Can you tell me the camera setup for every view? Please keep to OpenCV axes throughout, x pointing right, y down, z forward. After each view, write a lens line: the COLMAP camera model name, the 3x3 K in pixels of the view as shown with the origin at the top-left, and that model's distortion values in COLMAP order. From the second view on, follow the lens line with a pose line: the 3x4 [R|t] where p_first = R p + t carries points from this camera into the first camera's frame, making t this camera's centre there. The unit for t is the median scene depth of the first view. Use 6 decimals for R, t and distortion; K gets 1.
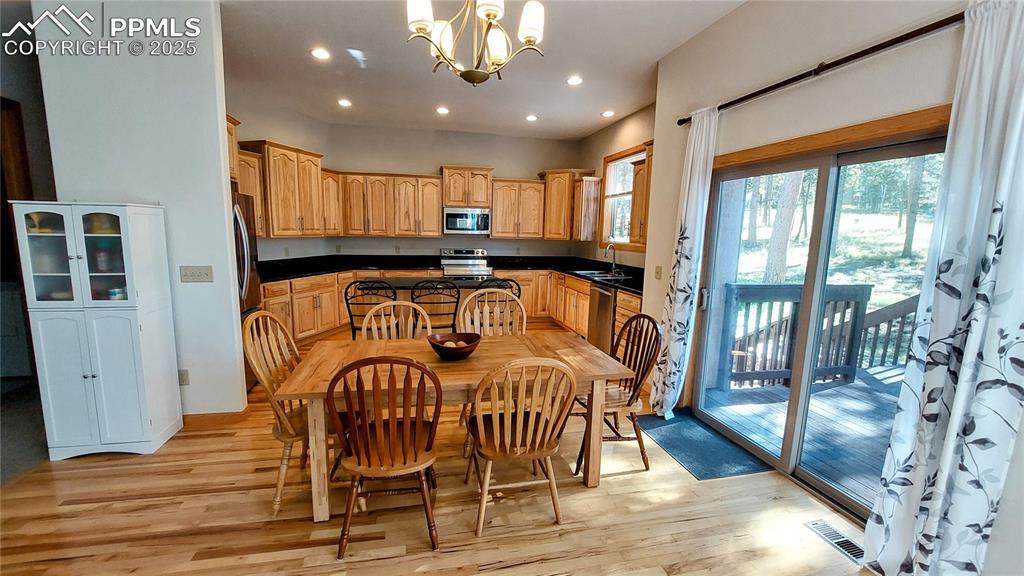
lens RADIAL K [[409.2, 0, 500.6], [0, 409.2, 289.6], [0, 0, 1]] dist [-0.017794, 0.000007]
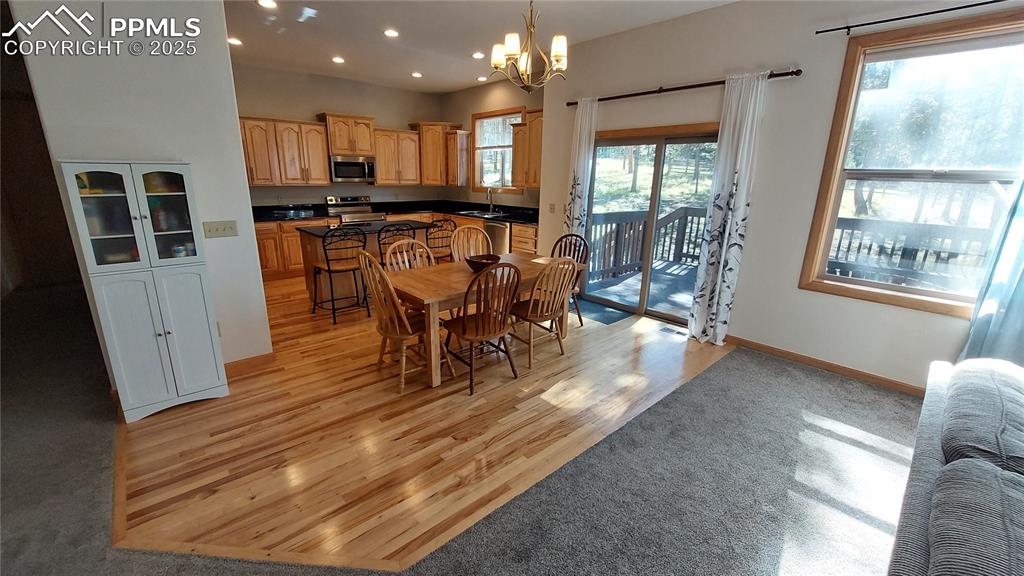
lens RADIAL K [[409.2, 0, 500.6], [0, 409.2, 289.6], [0, 0, 1]] dist [-0.017794, 0.000007]
pose [[0.873165, -0.138830, 0.467235, -0.354270], [0.074135, 0.985253, 0.154207, 0.004106], [-0.481753, -0.100009, 0.870581, -0.150385]]
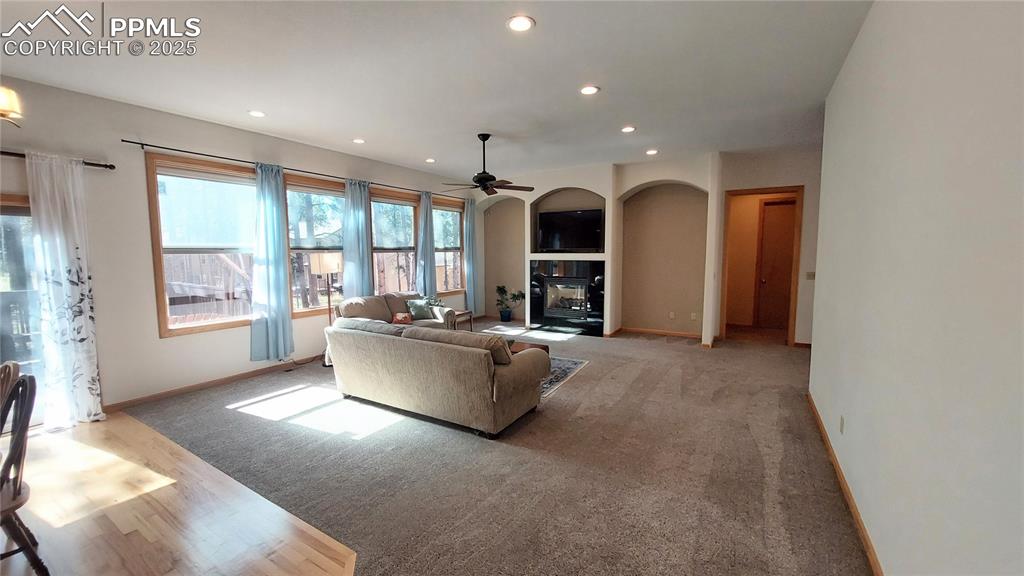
lens RADIAL K [[409.2, 0, 500.6], [0, 409.2, 289.6], [0, 0, 1]] dist [-0.017794, 0.000007]
pose [[-0.716634, -0.081108, 0.692717, -0.669863], [0.092268, 0.973460, 0.209433, -0.063938], [-0.691319, 0.214003, -0.690131, 0.268714]]
